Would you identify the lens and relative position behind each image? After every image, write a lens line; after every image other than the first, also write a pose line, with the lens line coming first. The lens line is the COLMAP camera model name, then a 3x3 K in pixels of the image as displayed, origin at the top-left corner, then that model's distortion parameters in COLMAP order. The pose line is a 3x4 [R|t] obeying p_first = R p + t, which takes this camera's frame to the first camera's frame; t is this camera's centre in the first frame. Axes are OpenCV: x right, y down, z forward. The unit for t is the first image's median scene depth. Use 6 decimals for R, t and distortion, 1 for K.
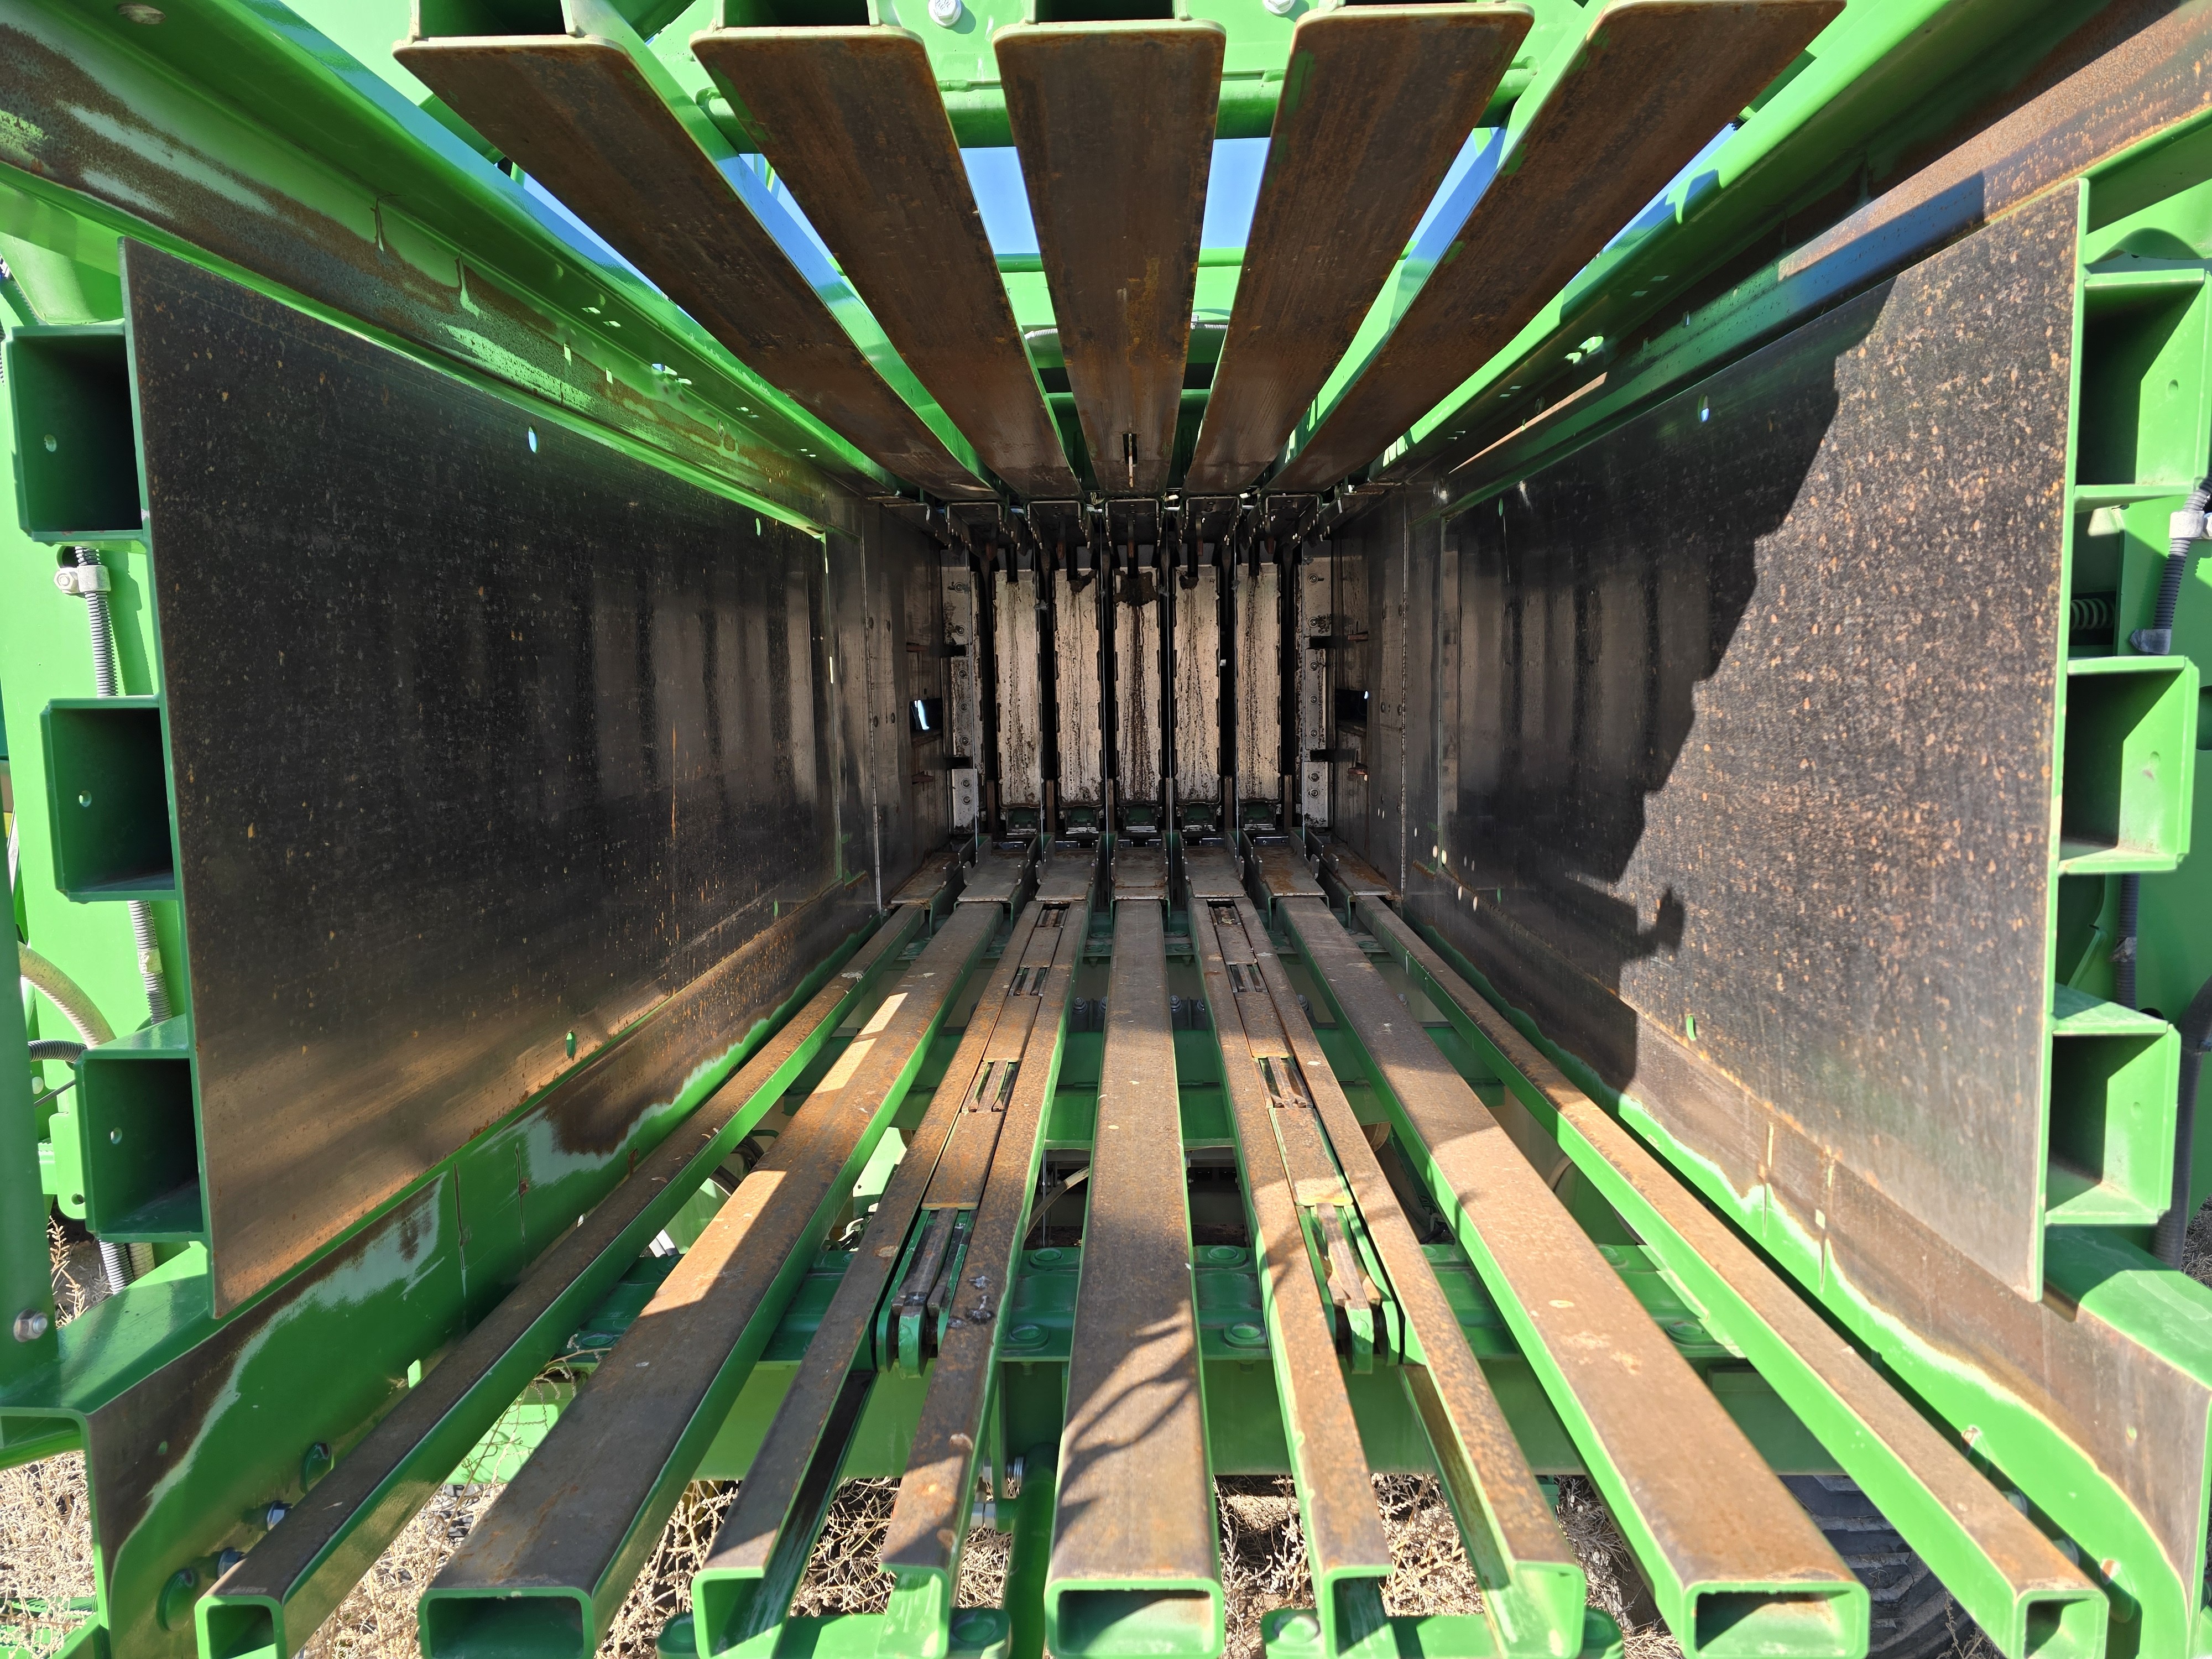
lens RADIAL K [[1467.7, 0, 1106.0], [0, 1467.7, 829.5], [0, 0, 1]] dist [0.024847, -0.003725]
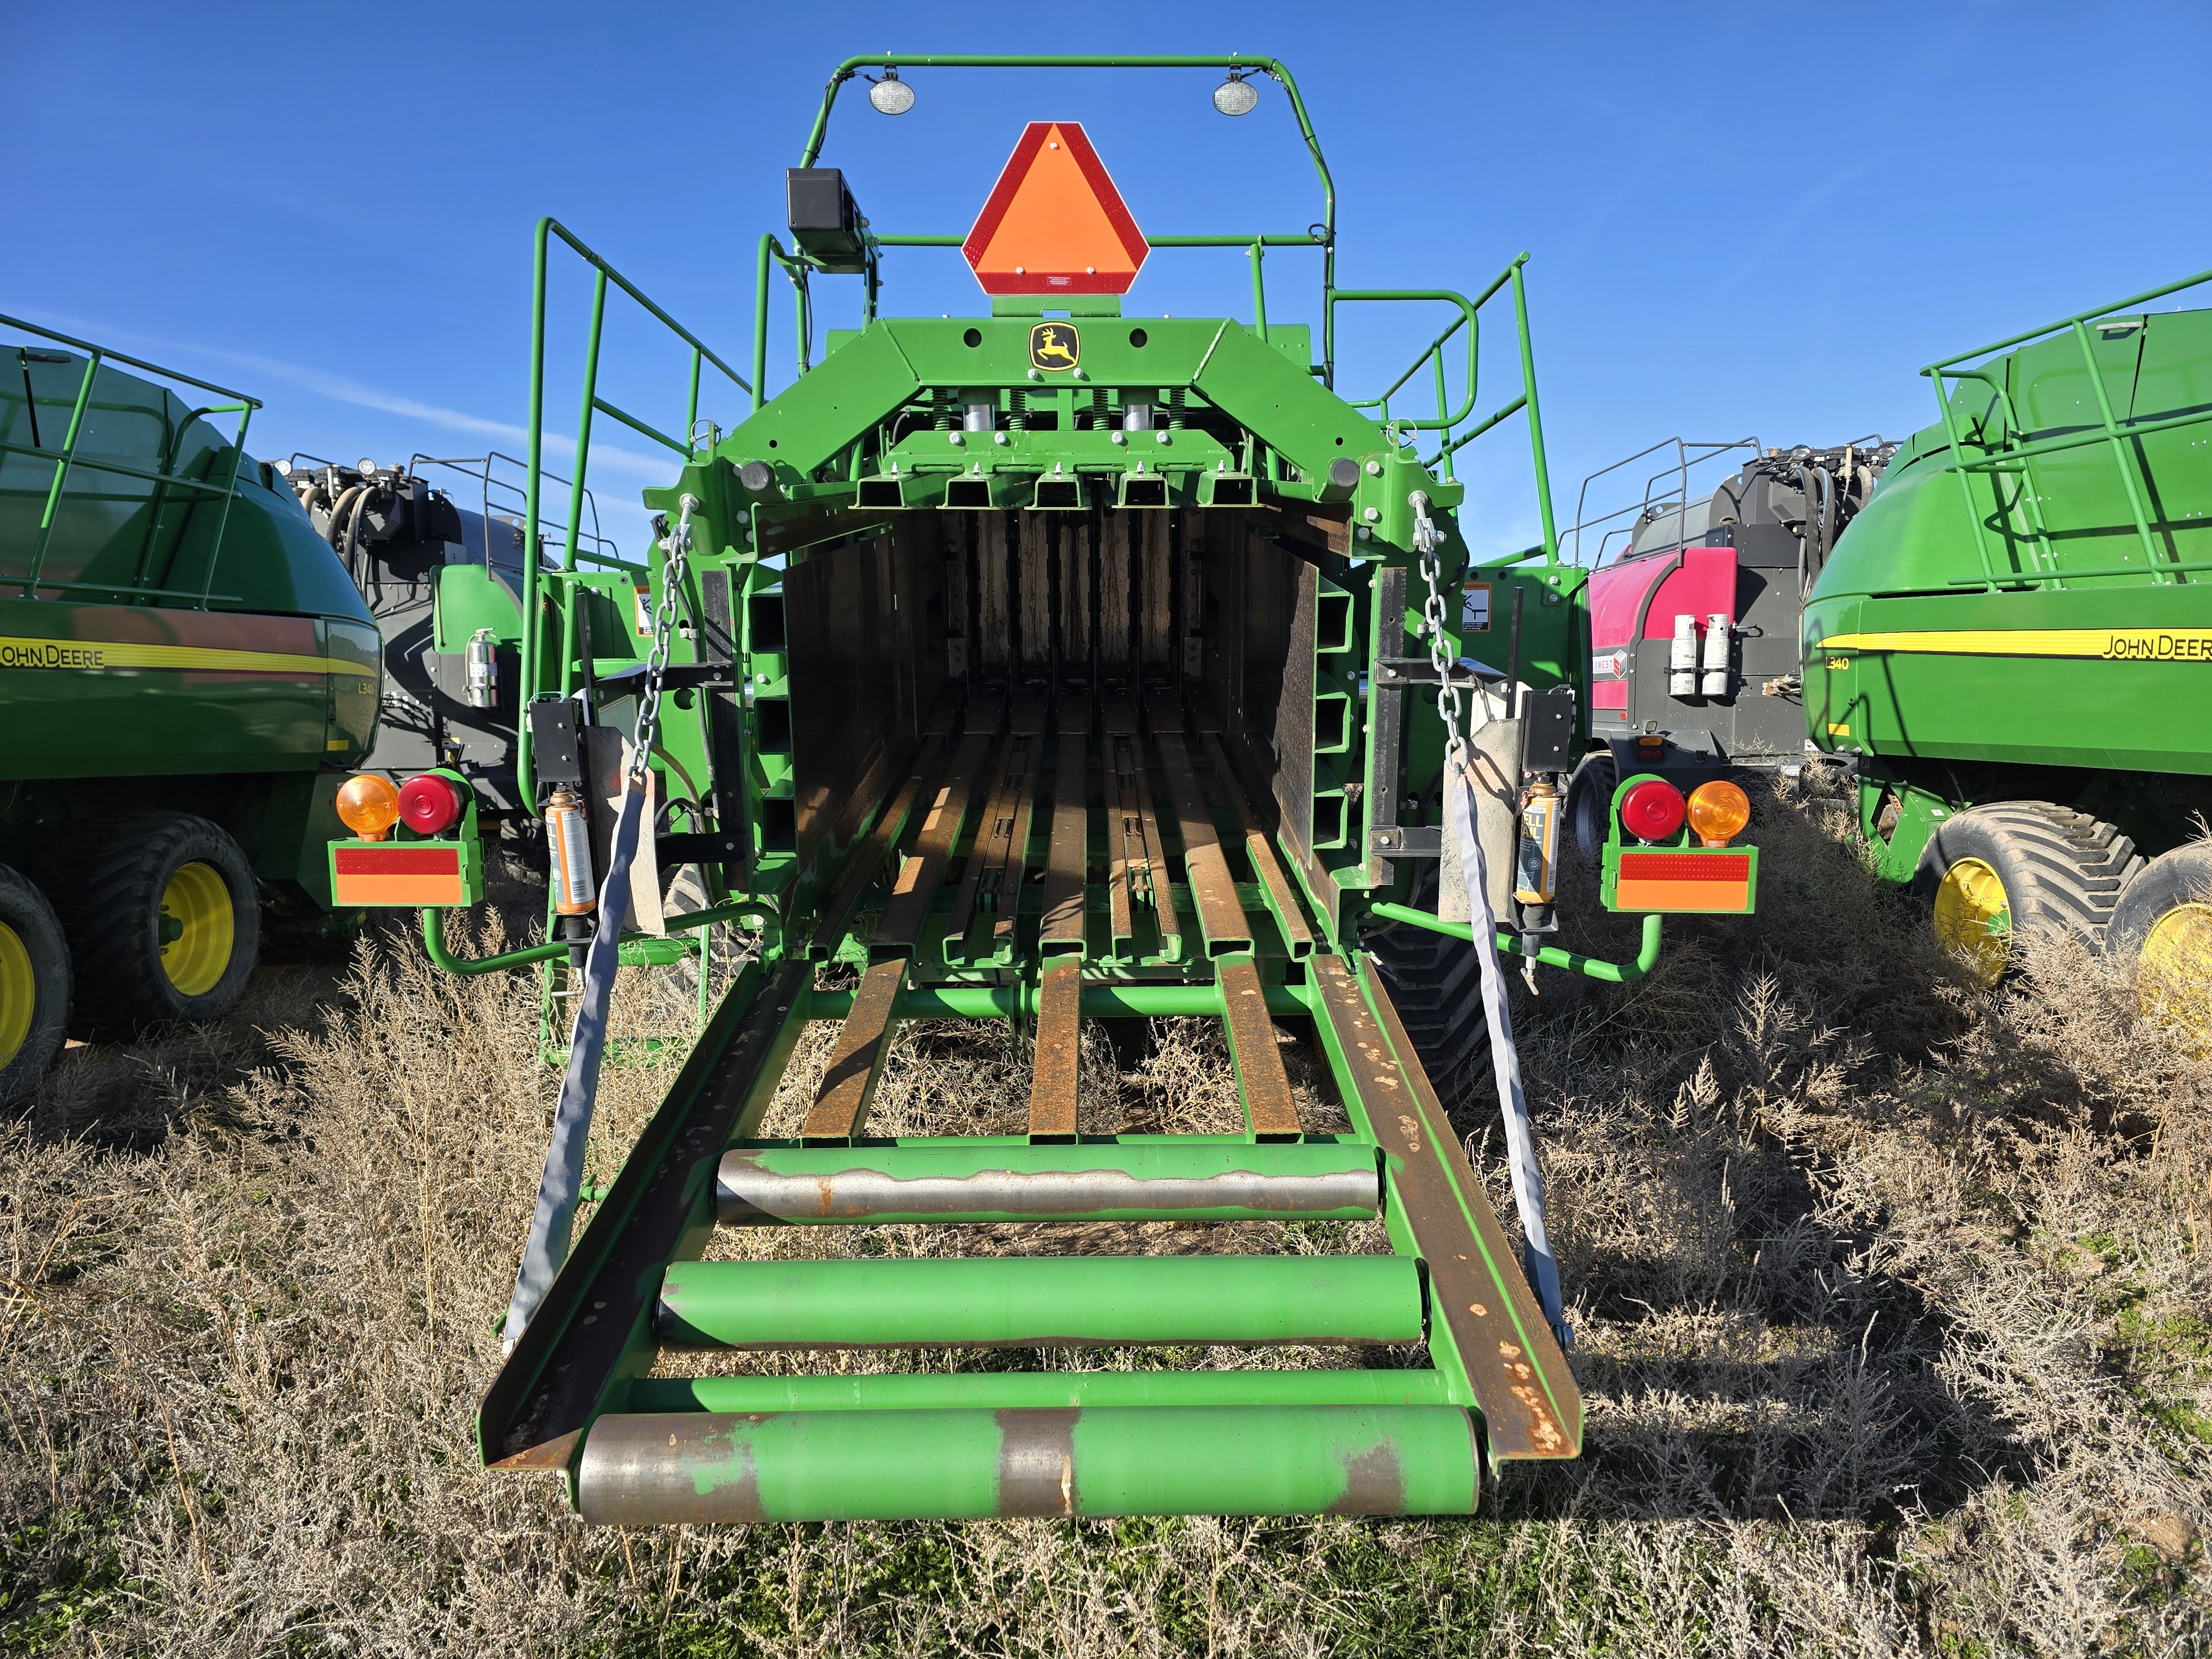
lens RADIAL K [[1467.7, 0, 1106.0], [0, 1467.7, 829.5], [0, 0, 1]] dist [0.024847, -0.003725]
pose [[0.999171, 0.007118, 0.040089, -0.008654], [-0.012421, 0.990953, 0.133636, -0.100982], [-0.038775, -0.134023, 0.990219, -0.993526]]
